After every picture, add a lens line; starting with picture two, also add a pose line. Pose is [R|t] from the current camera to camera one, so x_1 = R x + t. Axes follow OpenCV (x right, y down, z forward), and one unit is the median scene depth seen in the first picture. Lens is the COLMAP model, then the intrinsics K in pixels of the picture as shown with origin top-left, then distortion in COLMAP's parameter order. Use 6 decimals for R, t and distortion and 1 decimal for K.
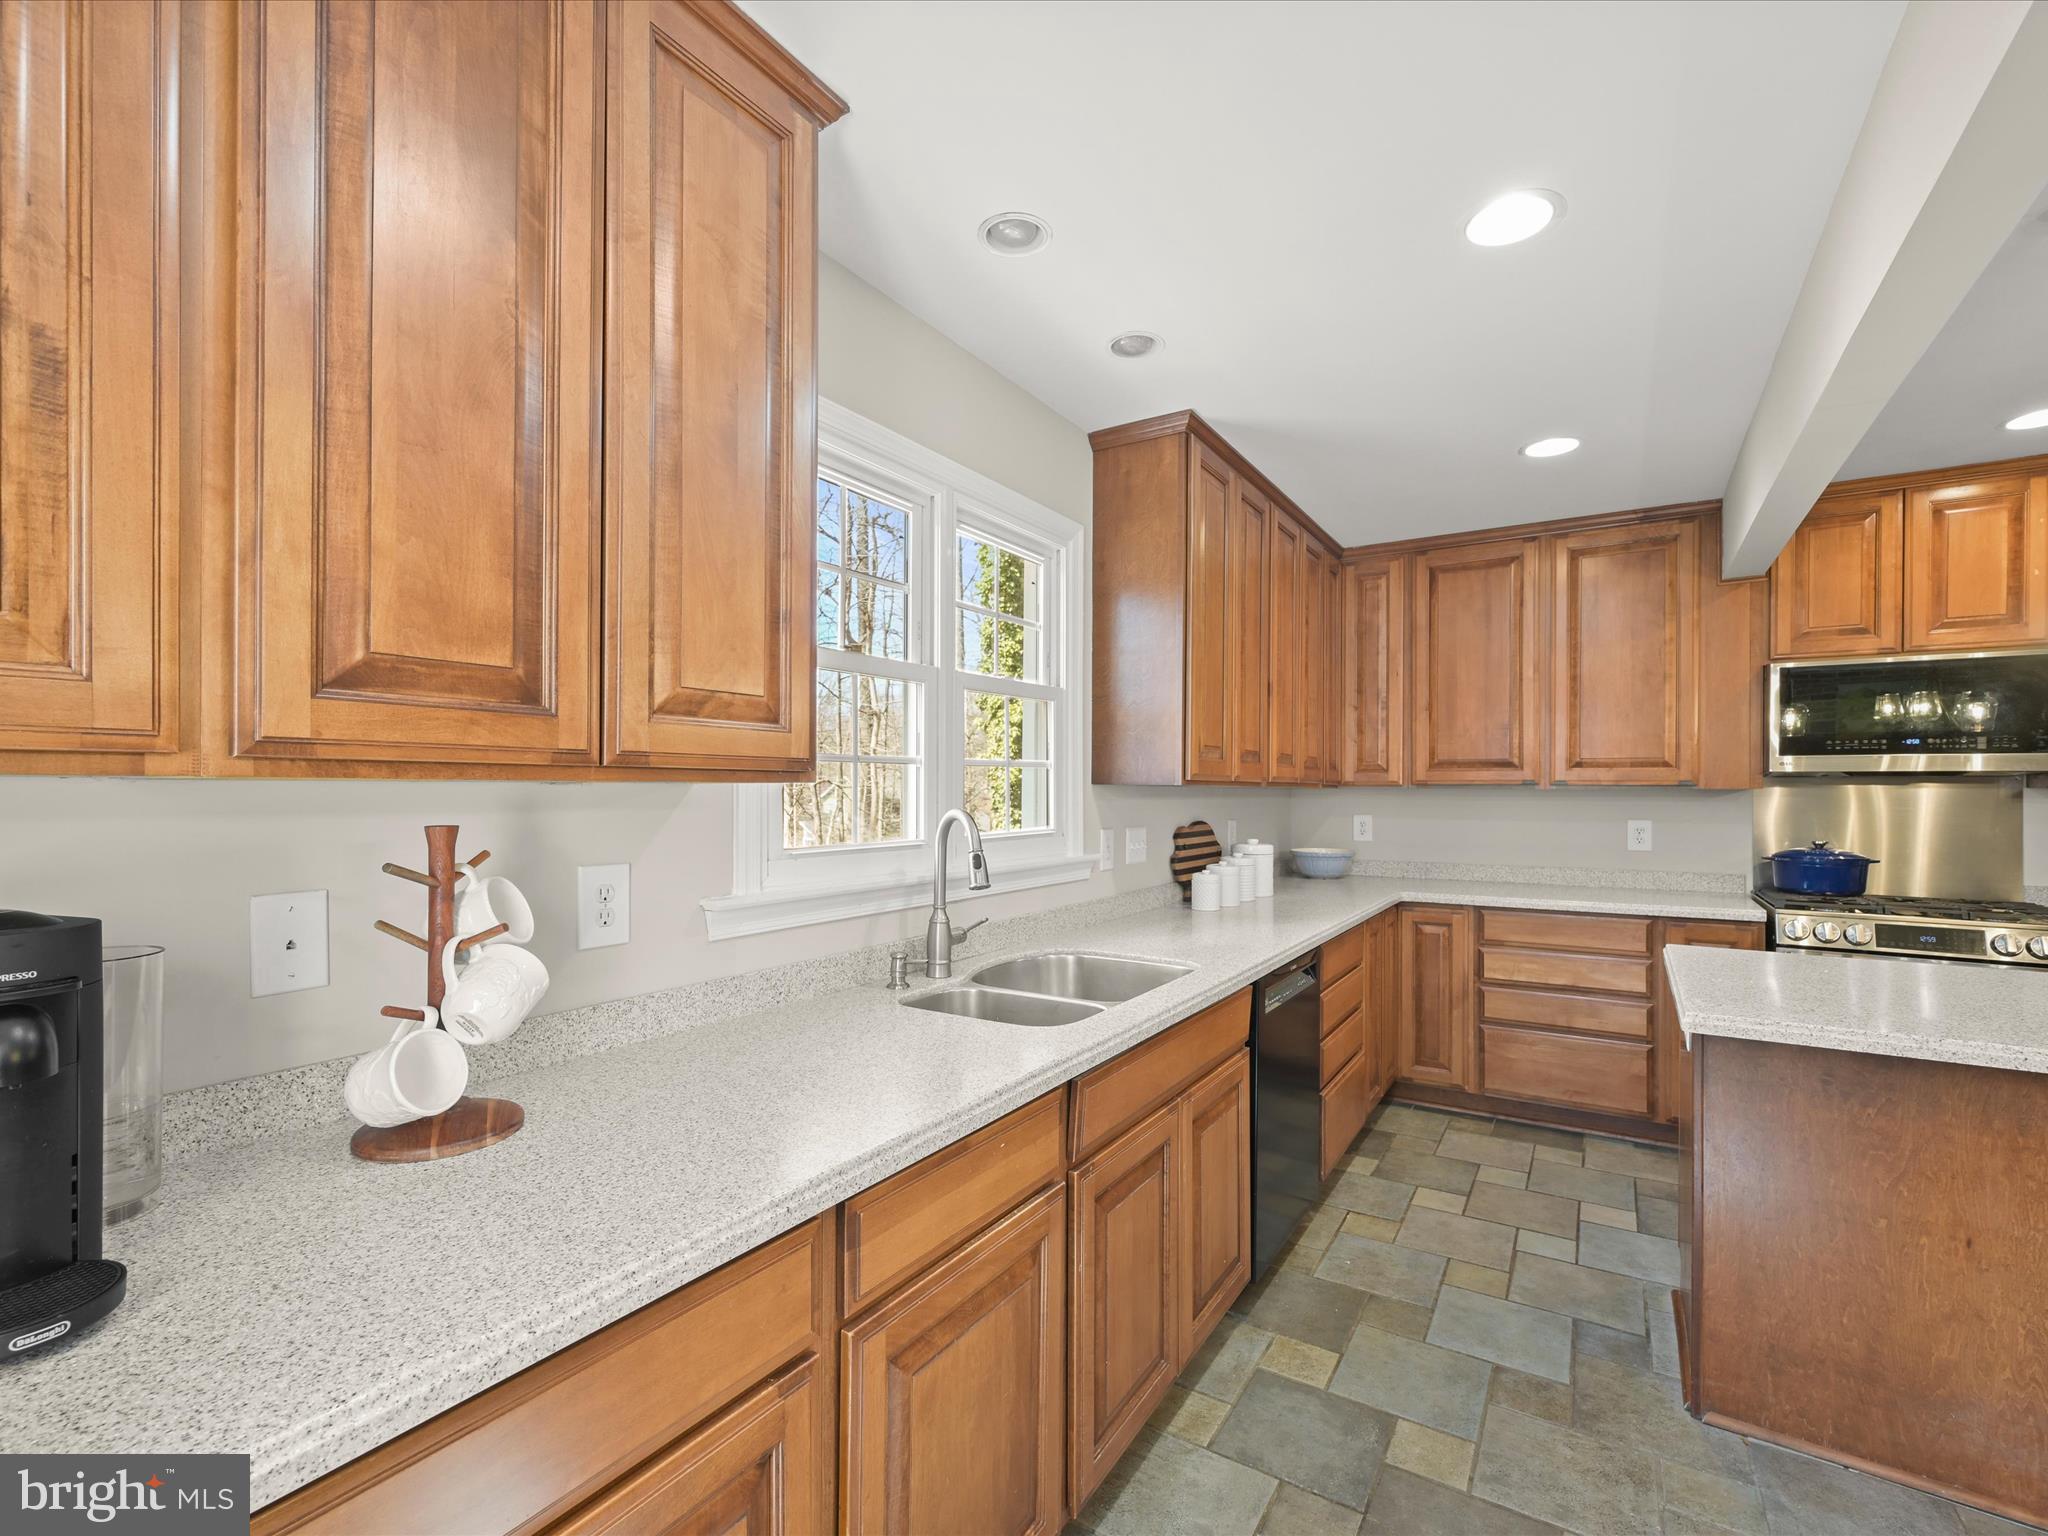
lens RADIAL K [[907.9, 0, 1027.6], [0, 907.9, 793.1], [0, 0, 1]] dist [0.000095, -0.000010]
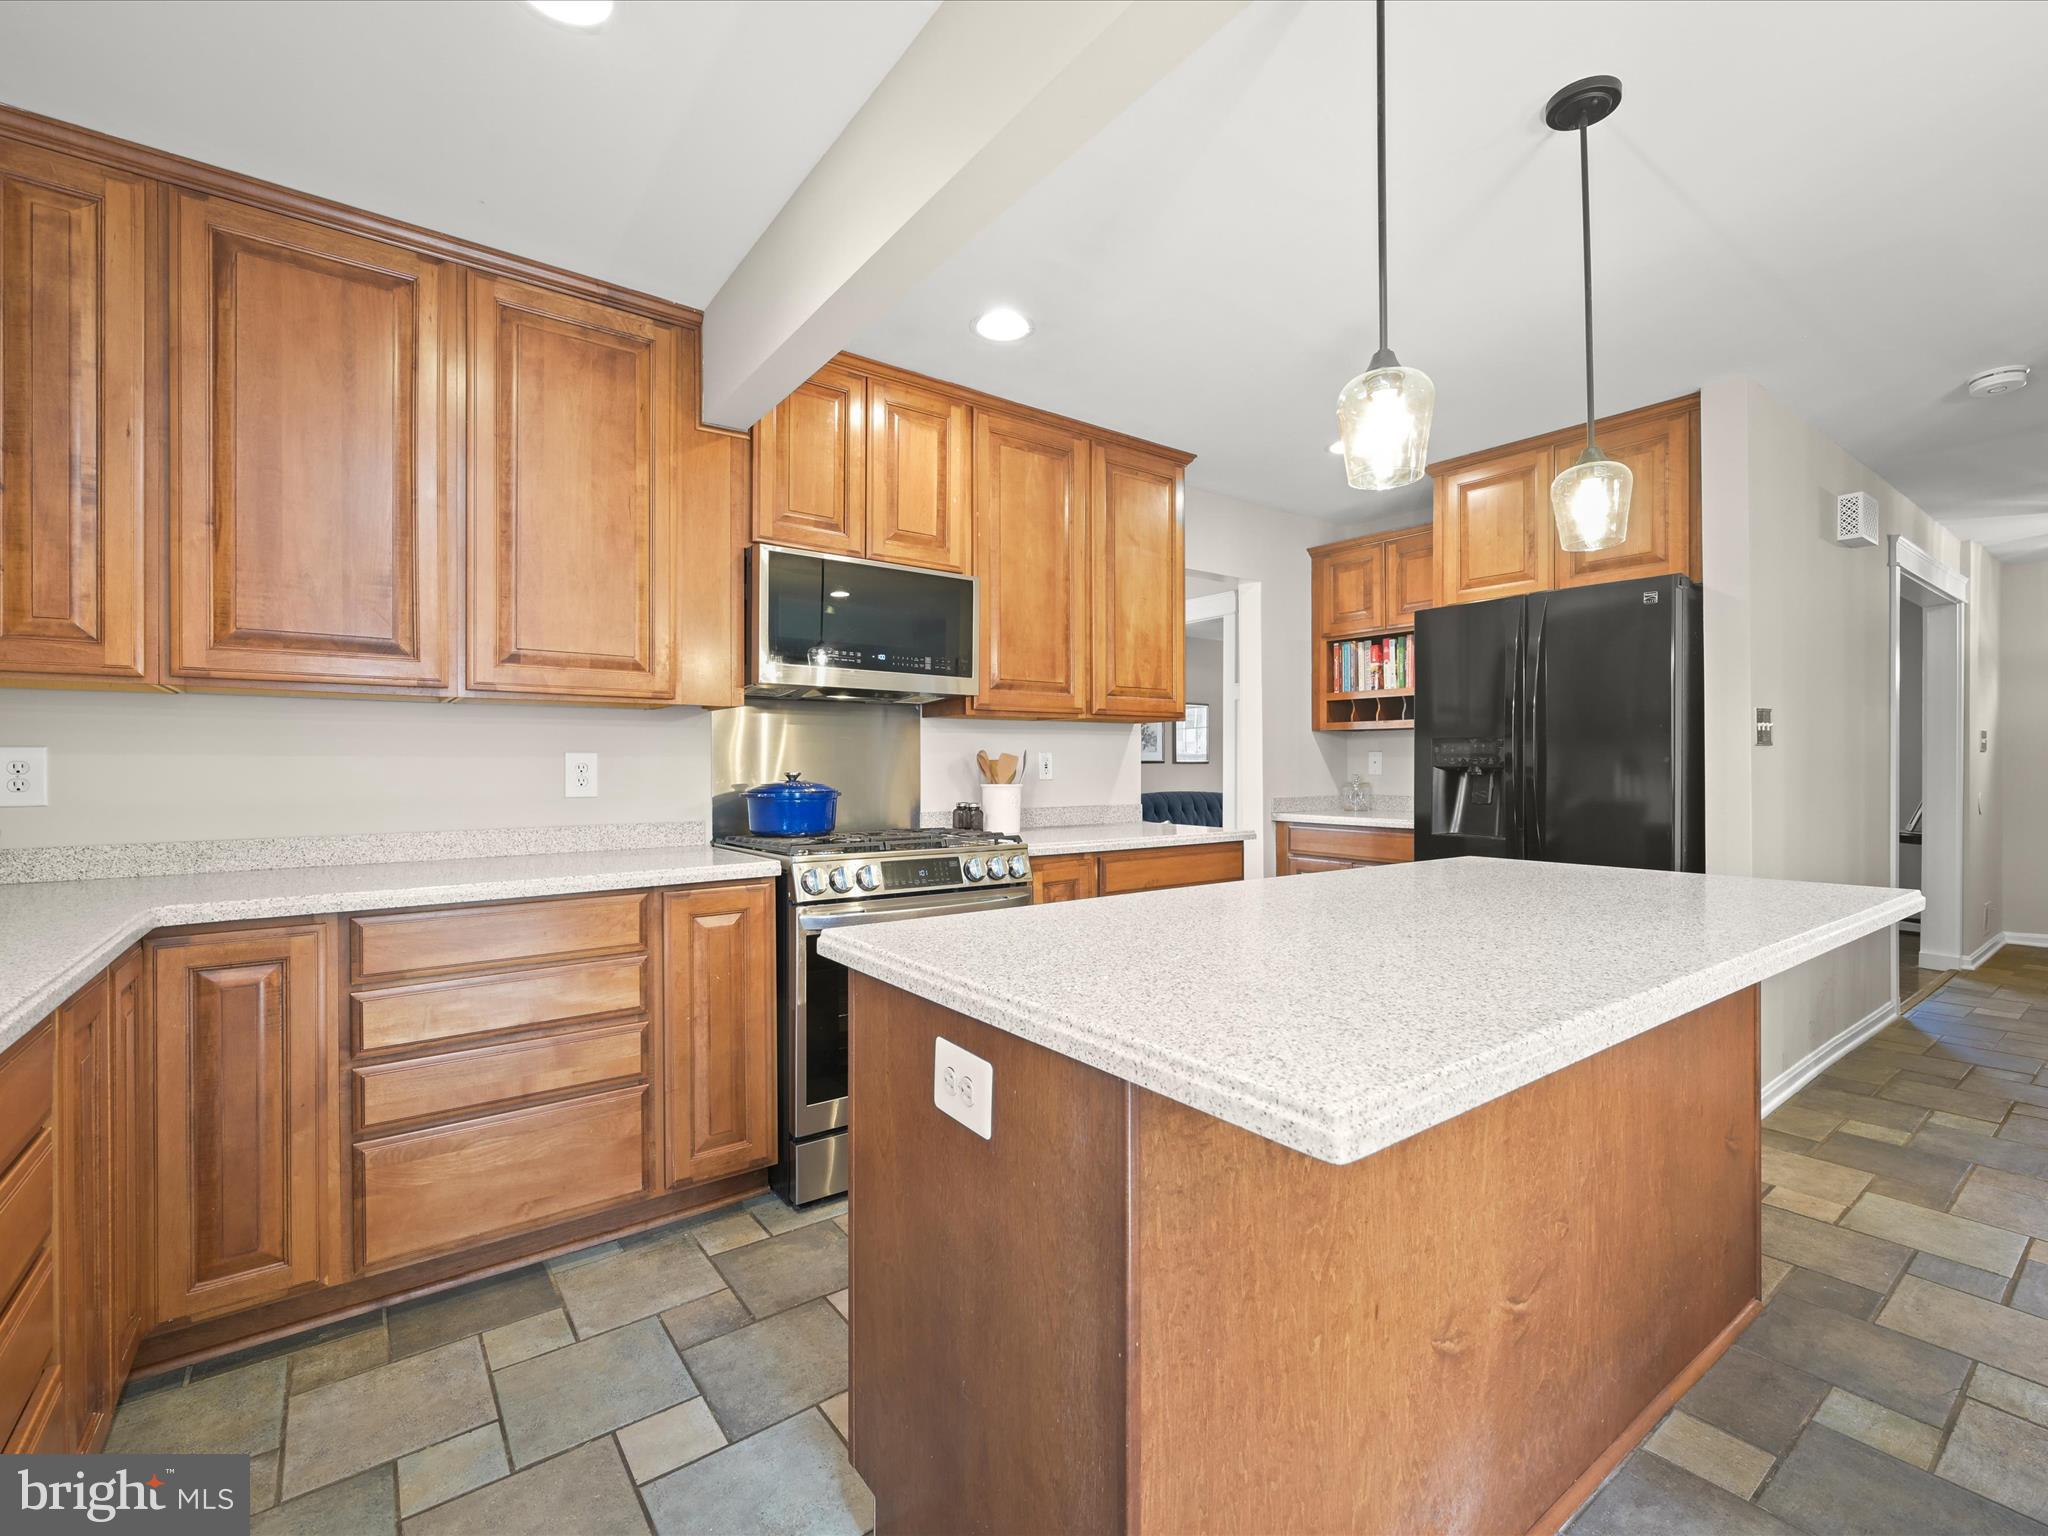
lens RADIAL K [[905.8, 0, 1024.0], [0, 905.8, 768.0], [0, 0, 1]] dist [-0.001487, -0.000365]
pose [[0.351093, -0.002435, 0.936338, 0.162486], [0.006455, 0.999979, 0.000181, 0.048191], [-0.936318, 0.005981, 0.351101, 0.490640]]
